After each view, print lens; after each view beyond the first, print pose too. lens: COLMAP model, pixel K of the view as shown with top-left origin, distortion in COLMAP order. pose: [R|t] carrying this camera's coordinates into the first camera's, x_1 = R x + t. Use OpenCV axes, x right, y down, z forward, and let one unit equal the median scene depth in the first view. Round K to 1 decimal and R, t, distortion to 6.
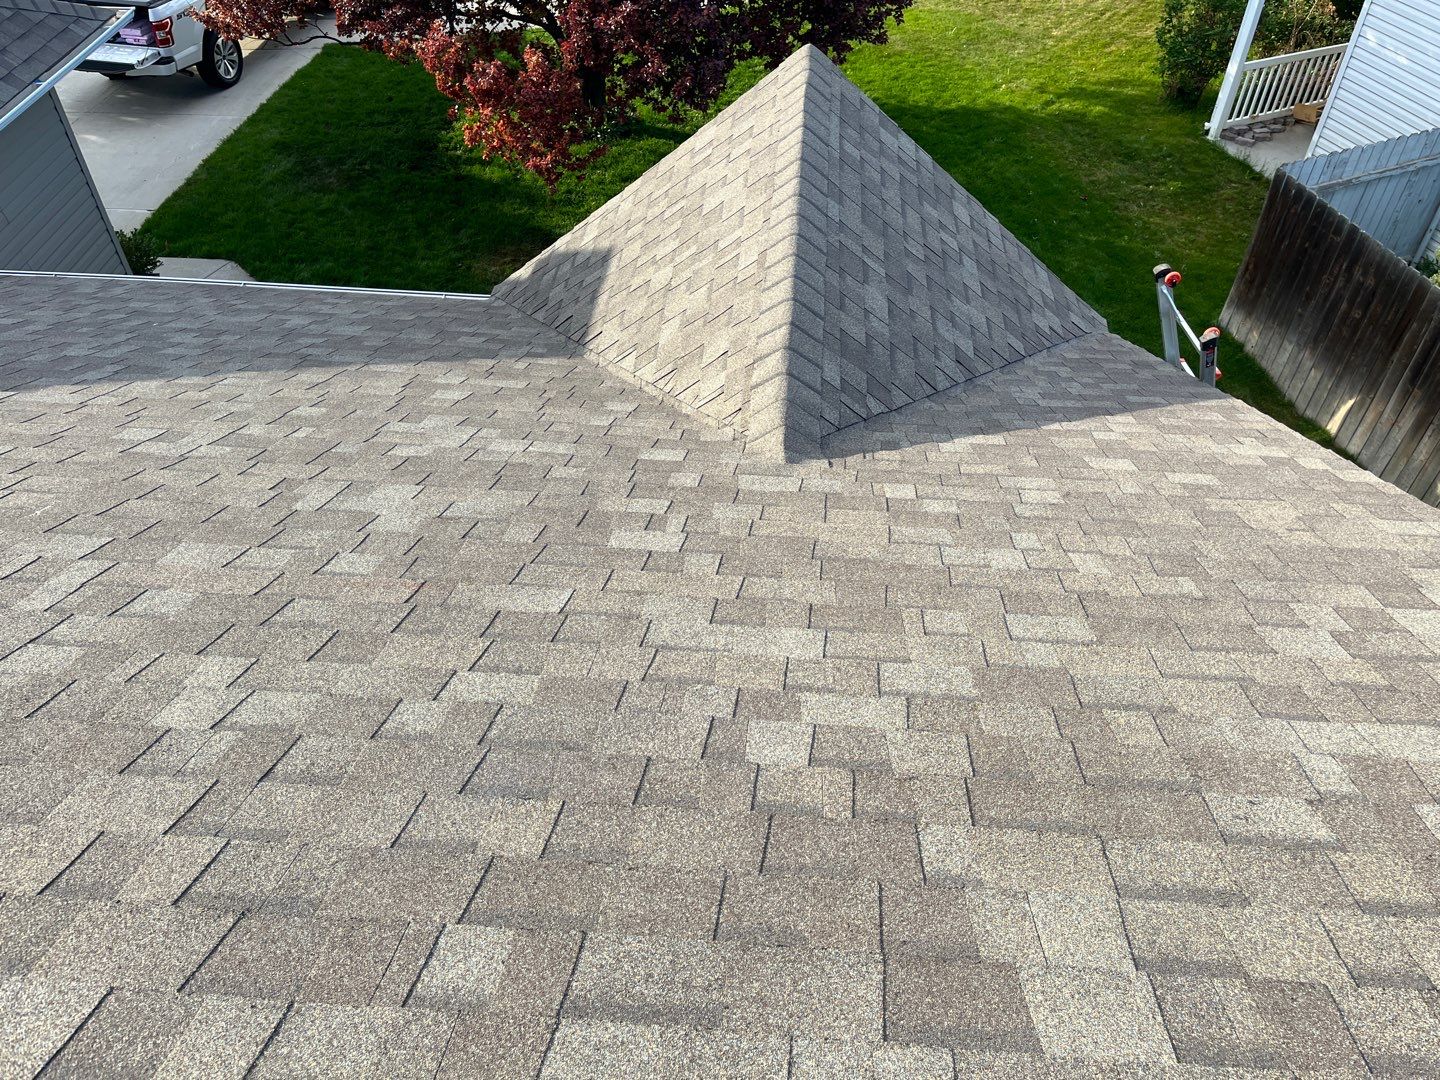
lens RADIAL K [[1091.9, 0, 750.4], [0, 1091.9, 544.5], [0, 0, 1]] dist [0.076482, -0.105265]
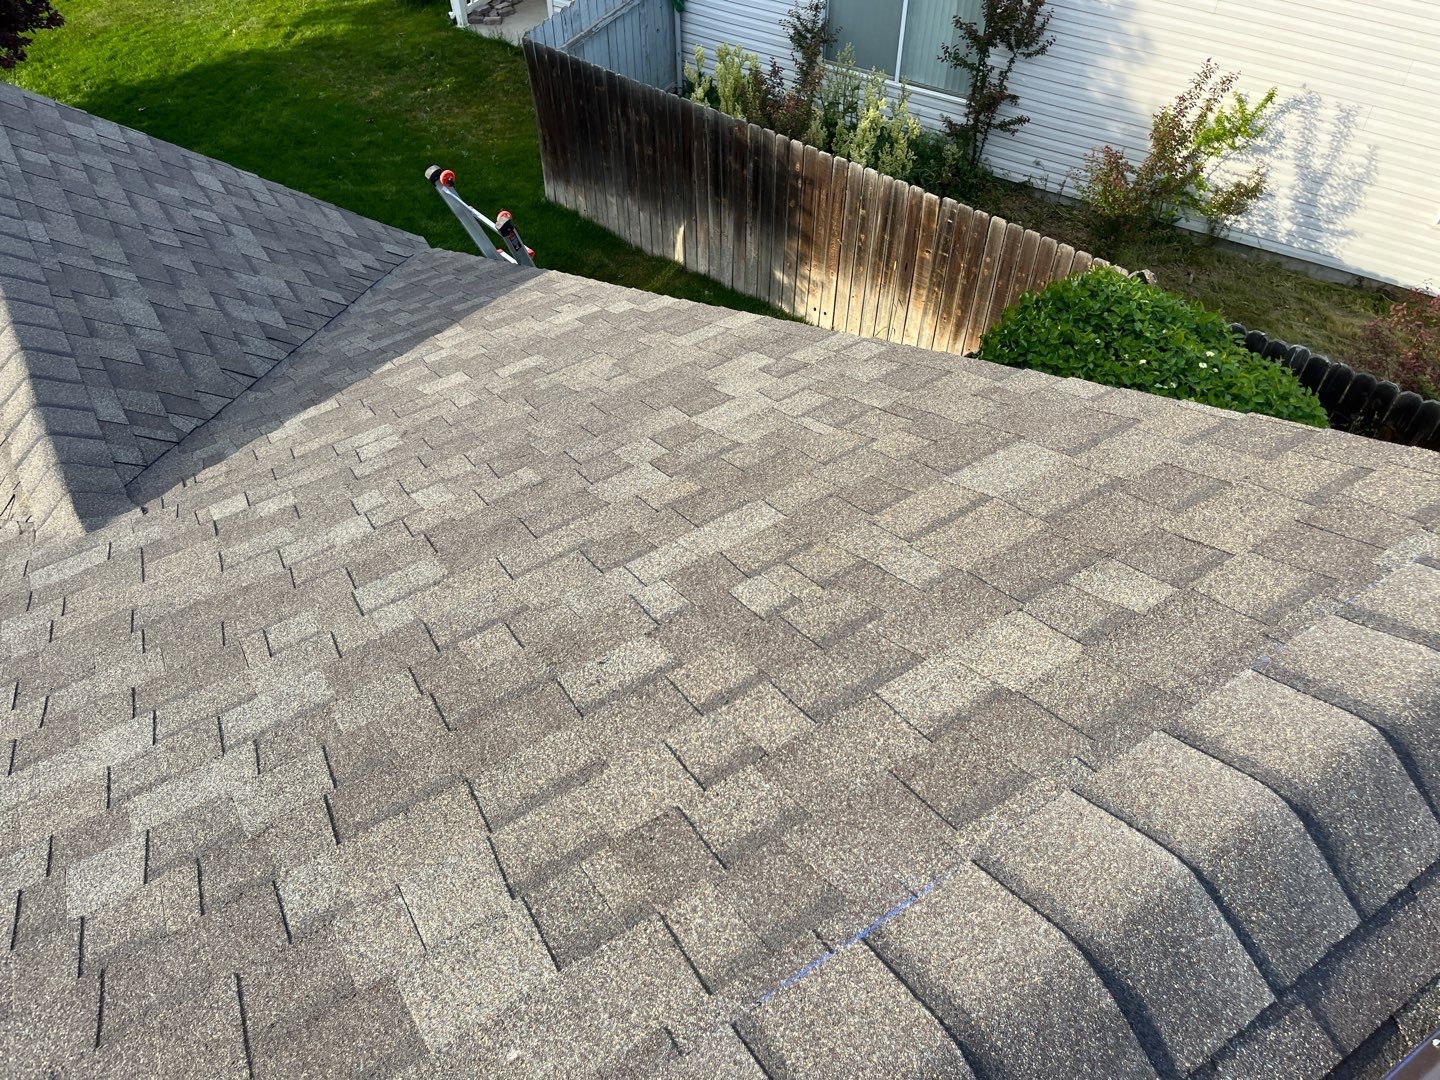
lens RADIAL K [[1083.3, 0, 760.2], [0, 1083.3, 540.1], [0, 0, 1]] dist [0.075146, -0.096388]
pose [[0.801655, -0.454544, 0.388252, 0.105278], [0.428089, 0.889841, 0.157867, 0.016532], [-0.417240, 0.039652, 0.907931, 0.009797]]
